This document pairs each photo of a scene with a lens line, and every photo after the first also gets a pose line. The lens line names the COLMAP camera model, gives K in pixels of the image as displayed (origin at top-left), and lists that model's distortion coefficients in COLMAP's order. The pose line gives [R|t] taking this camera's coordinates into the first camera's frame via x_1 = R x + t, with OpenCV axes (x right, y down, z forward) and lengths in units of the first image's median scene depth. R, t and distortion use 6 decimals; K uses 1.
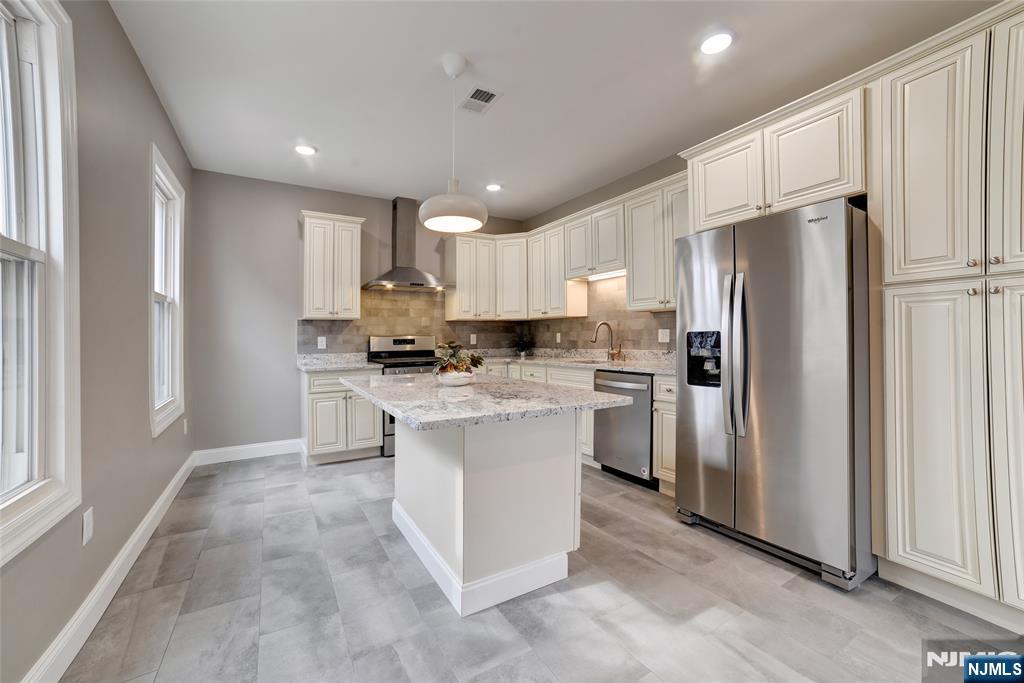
lens RADIAL K [[405.9, 0, 505.7], [0, 405.9, 342.4], [0, 0, 1]] dist [-0.040517, 0.012276]
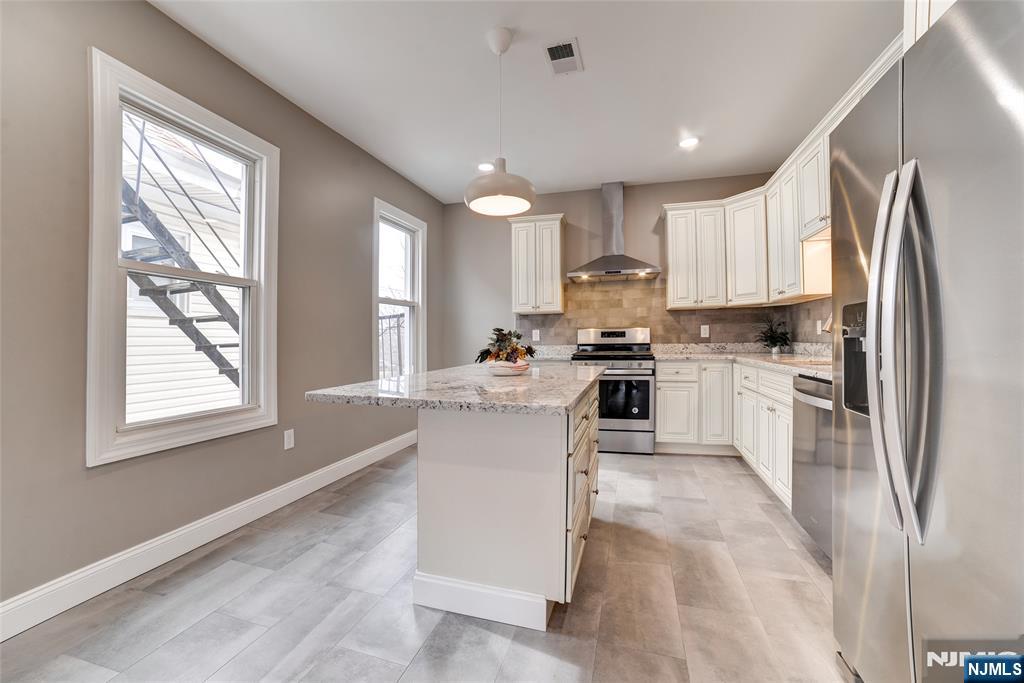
lens RADIAL K [[405.9, 0, 510.5], [0, 405.9, 334.9], [0, 0, 1]] dist [-0.040517, 0.012276]
pose [[0.674466, -0.003321, -0.738299, 0.321690], [-0.005476, 0.999940, -0.009501, 0.011849], [0.738286, 0.010451, 0.674407, 0.204885]]
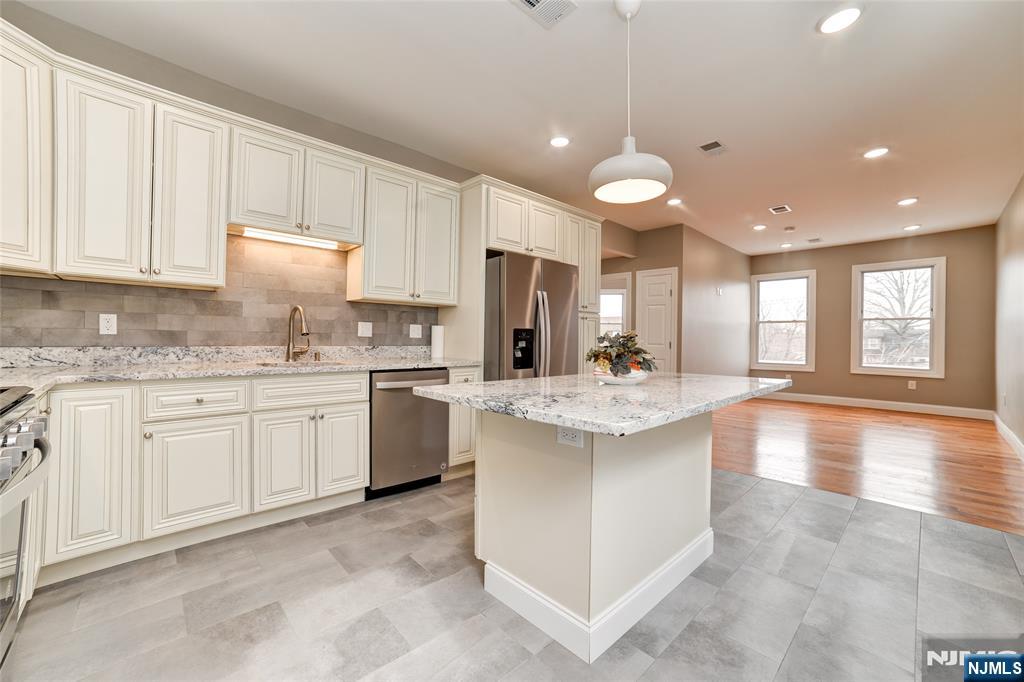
lens RADIAL K [[405.9, 0, 506.7], [0, 405.9, 343.5], [0, 0, 1]] dist [-0.040517, 0.012276]
pose [[-0.210909, 0.000270, 0.977506, -0.485569], [0.000949, 1.000000, -0.000071, 0.013590], [-0.977505, 0.000913, -0.210909, 0.771526]]
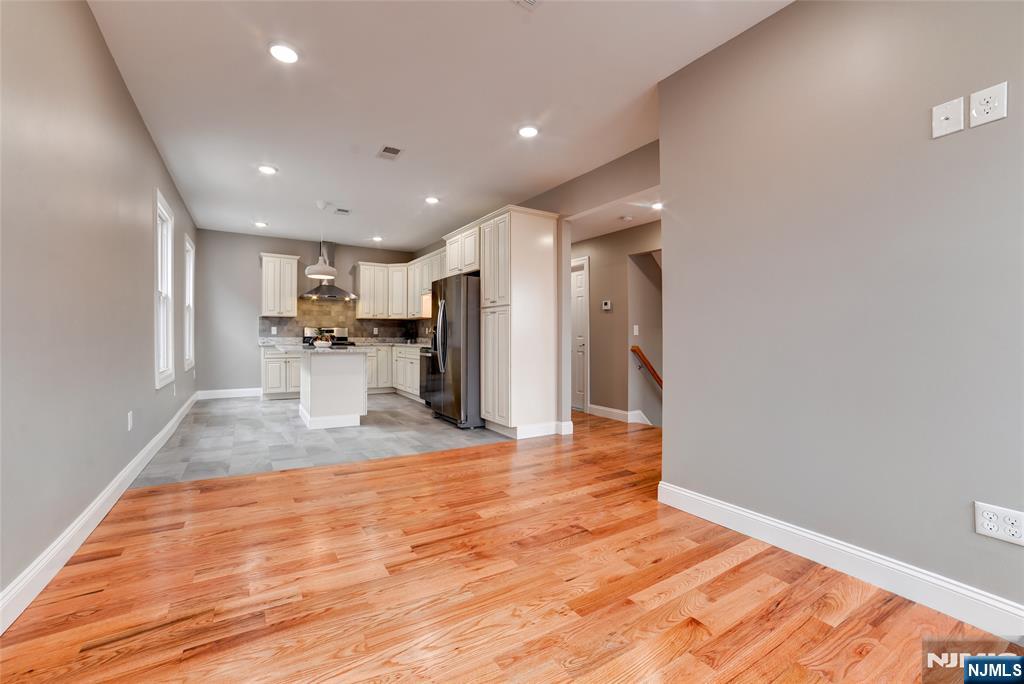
lens RADIAL K [[405.9, 0, 492.3], [0, 405.9, 352.9], [0, 0, 1]] dist [-0.040517, 0.012276]
pose [[0.999737, 0.019685, 0.011787, 0.437009], [-0.020024, 0.999367, 0.029407, 0.026835], [-0.011201, -0.029636, 0.999498, -0.685649]]
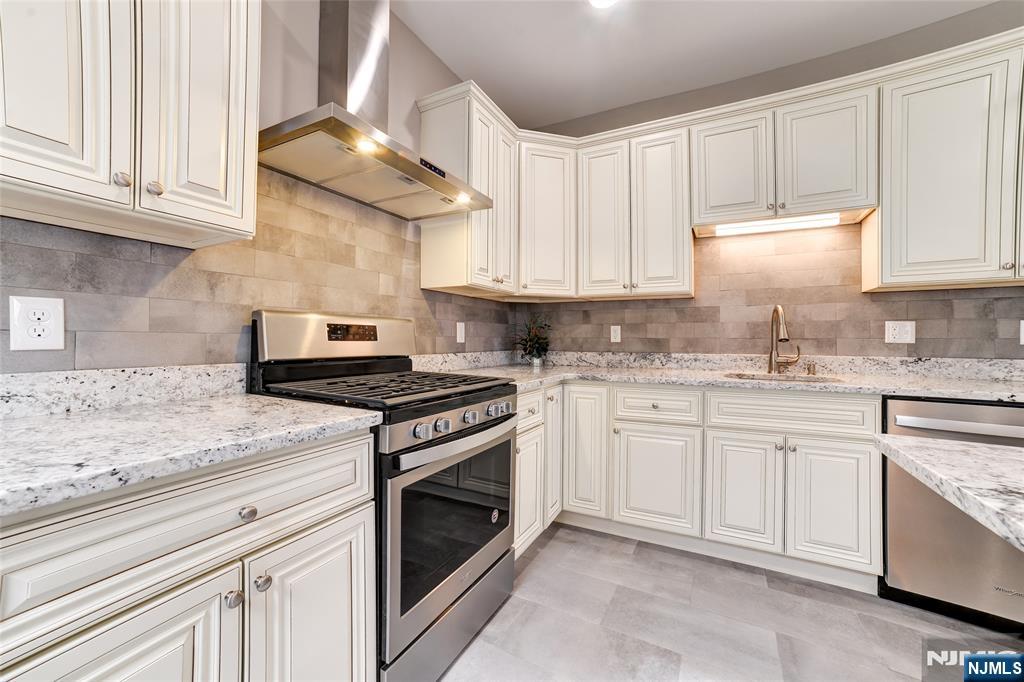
lens RADIAL K [[405.9, 0, 503.0], [0, 405.9, 340.7], [0, 0, 1]] dist [-0.040517, 0.012276]
pose [[0.863401, 0.019336, 0.504148, -0.354074], [-0.012403, 0.999777, -0.017104, 0.011965], [-0.504366, 0.008515, 0.863448, 0.694676]]
